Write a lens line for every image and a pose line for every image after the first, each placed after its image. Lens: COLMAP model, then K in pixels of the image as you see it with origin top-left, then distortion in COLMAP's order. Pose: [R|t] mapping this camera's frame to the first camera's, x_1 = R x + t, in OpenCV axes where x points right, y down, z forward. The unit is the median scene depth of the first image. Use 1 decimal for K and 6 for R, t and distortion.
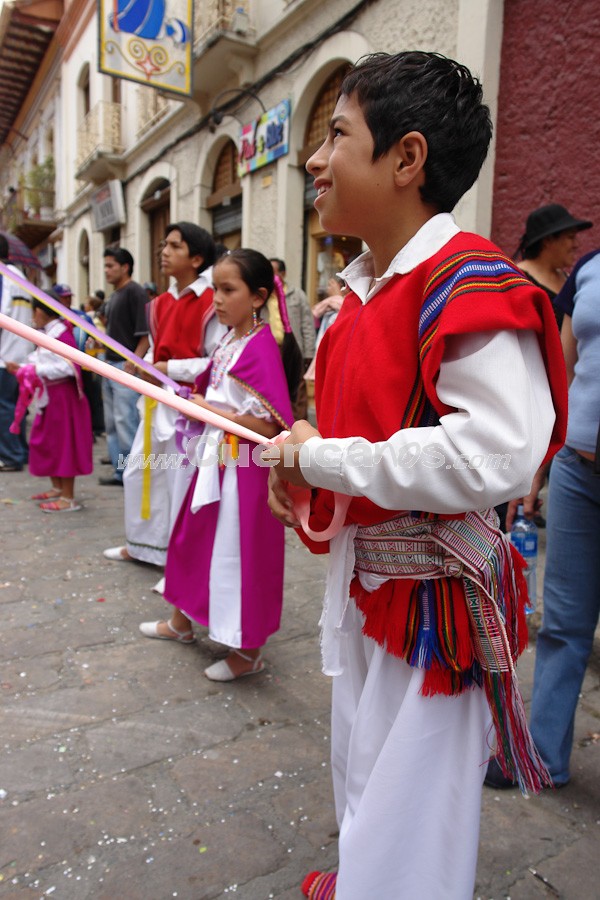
lens RADIAL K [[647.9, 0, 304.2], [0, 647.9, 467.0], [0, 0, 1]] dist [-0.098433, 0.067041]
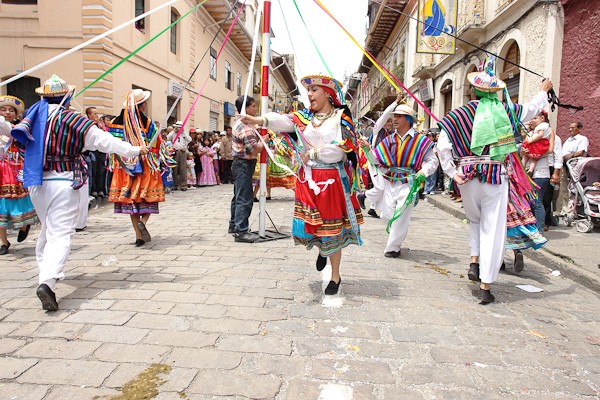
lens RADIAL K [[432.0, 0, 304.5], [0, 432.0, 202.3], [0, 0, 1]] dist [-0.098433, 0.067041]
pose [[0.828374, 0.047426, -0.558165, 0.250677], [-0.091232, 0.994528, -0.050895, 0.088618], [0.552697, 0.093082, 0.828168, -0.539040]]
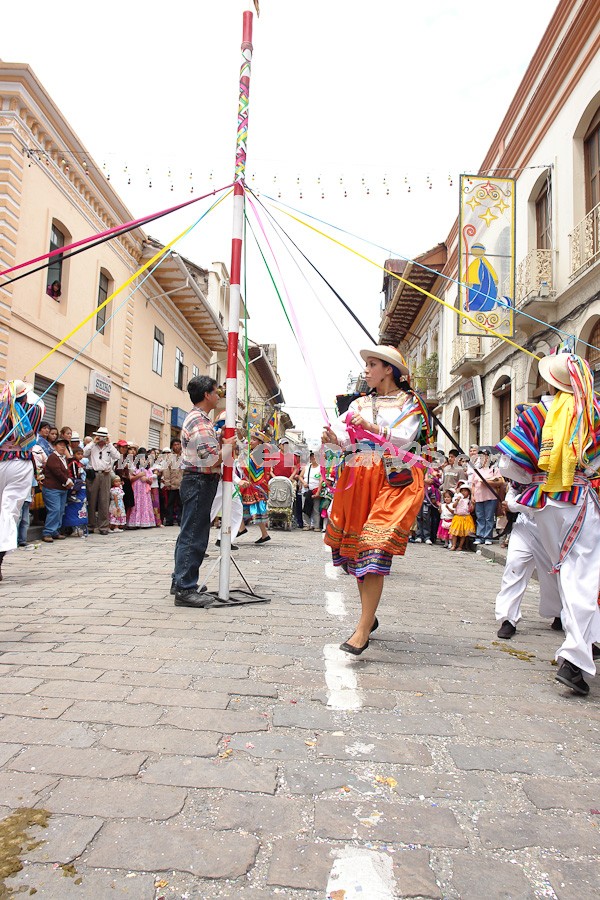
lens RADIAL K [[647.9, 0, 303.4], [0, 647.9, 447.8], [0, 0, 1]] dist [-0.098433, 0.067041]
pose [[0.840528, -0.040375, -0.540261, 0.228239], [-0.100242, 0.968410, -0.228326, 0.105644], [0.532413, 0.246071, 0.809929, -0.512752]]
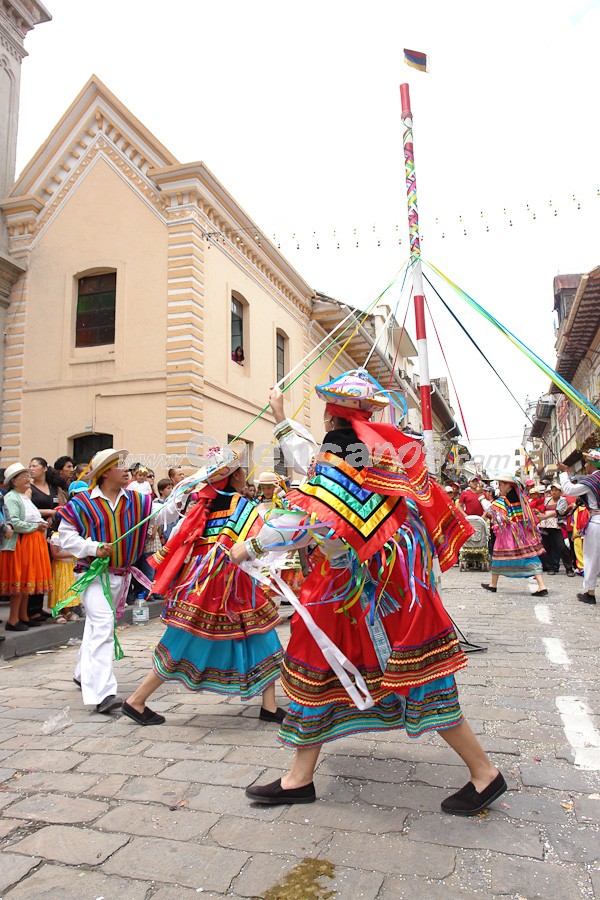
lens RADIAL K [[647.9, 0, 291.9], [0, 647.9, 444.0], [0, 0, 1]] dist [-0.098433, 0.067041]
pose [[0.645220, -0.147138, -0.749694, 0.223650], [-0.088385, 0.960315, -0.264543, 0.098820], [0.758867, 0.236950, 0.606610, -0.545863]]
